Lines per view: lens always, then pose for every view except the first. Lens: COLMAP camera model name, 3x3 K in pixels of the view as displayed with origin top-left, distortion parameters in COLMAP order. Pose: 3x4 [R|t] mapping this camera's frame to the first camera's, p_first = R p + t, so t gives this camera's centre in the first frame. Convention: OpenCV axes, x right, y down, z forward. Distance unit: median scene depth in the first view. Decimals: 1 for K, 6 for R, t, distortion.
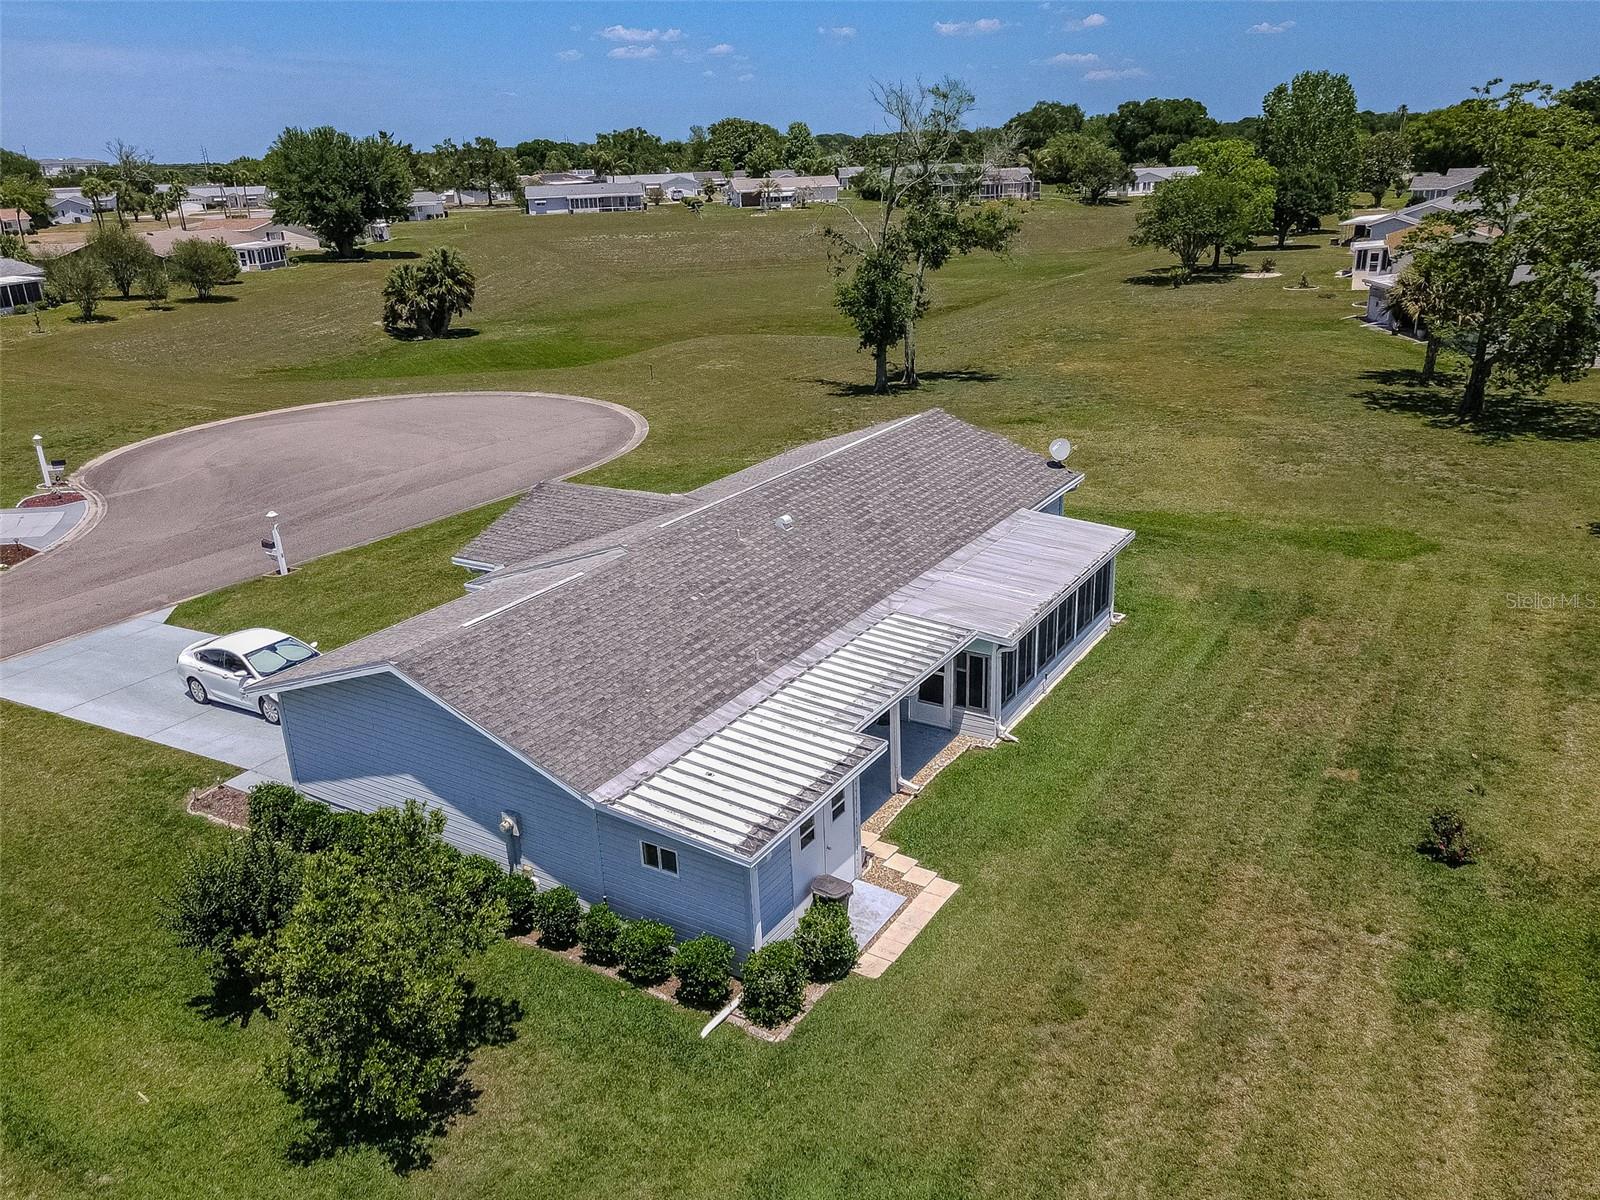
lens RADIAL K [[1217.2, 0, 800.0], [0, 1217.2, 600.0], [0, 0, 1]] dist [-0.004125, 0.033724]
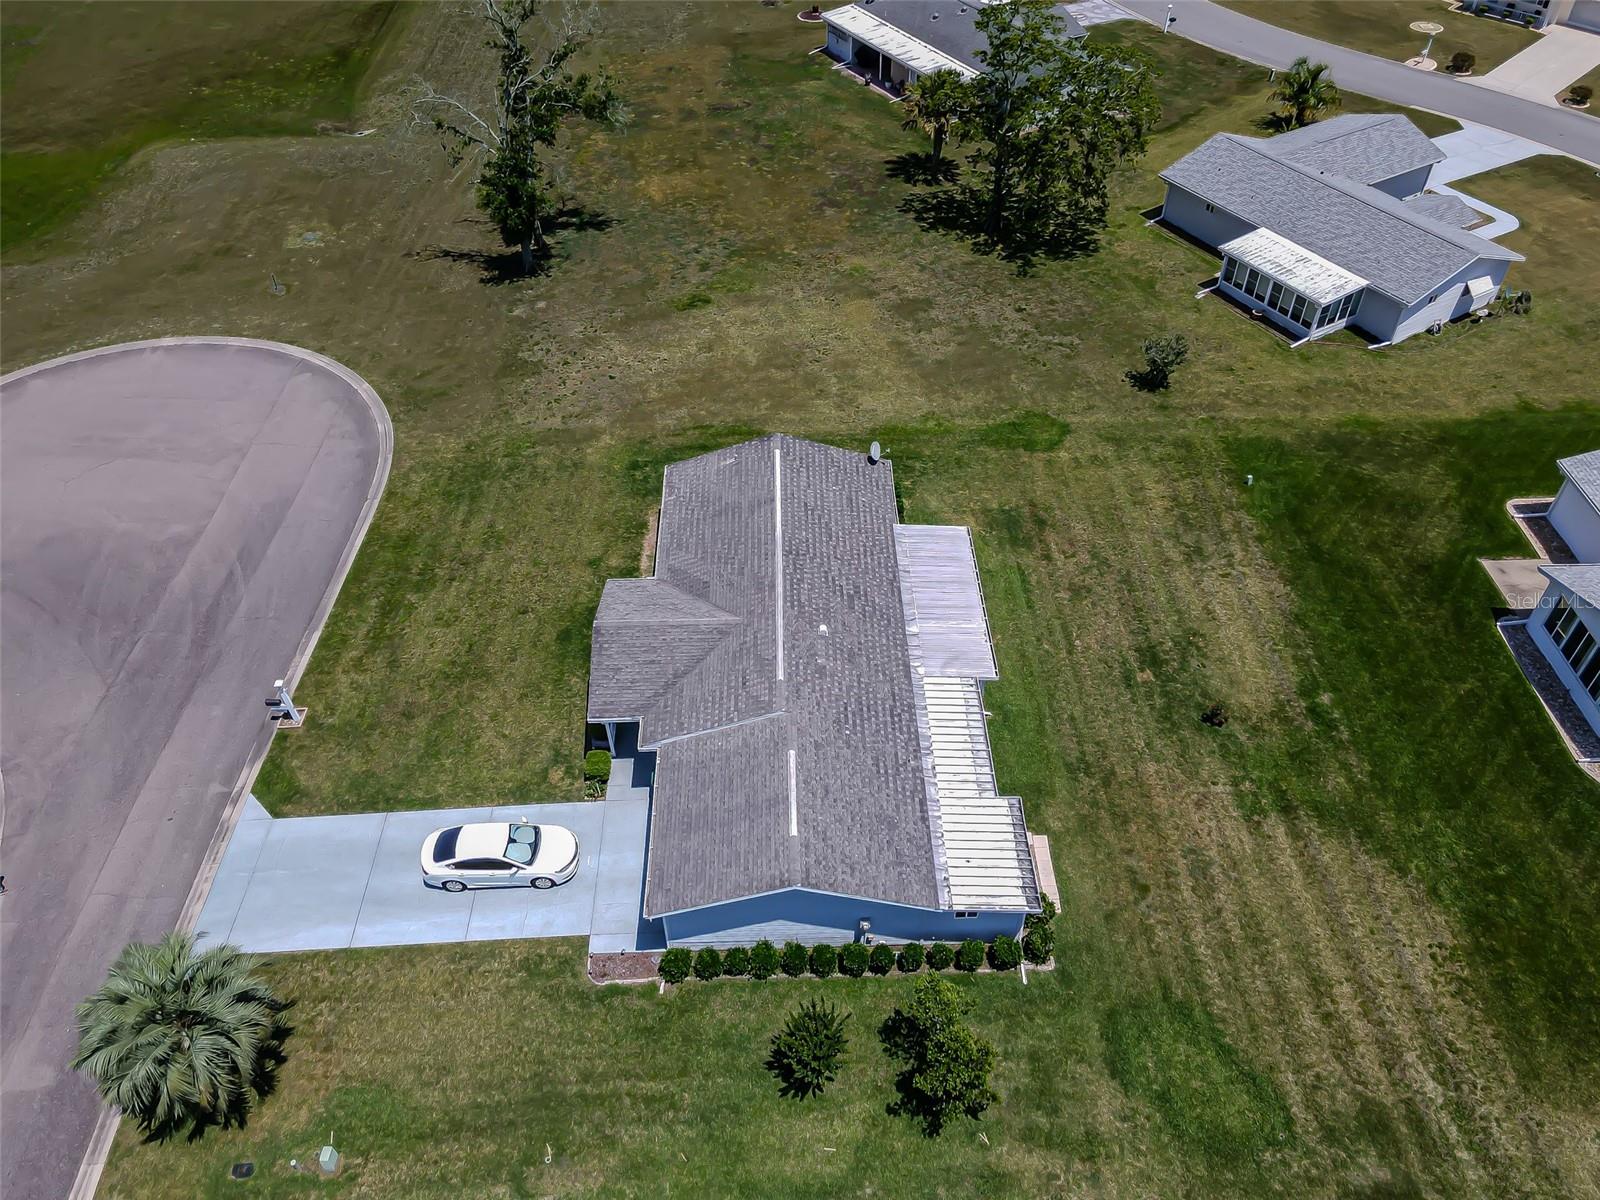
lens RADIAL K [[1177.1, 0, 800.0], [0, 1177.1, 600.0], [0, 0, 1]] dist [-0.001574, 0.028960]
pose [[0.838236, -0.360650, 0.409013, -0.636979], [0.174117, 0.887811, 0.425998, -0.742925], [-0.516762, -0.285871, 0.806991, -0.163417]]
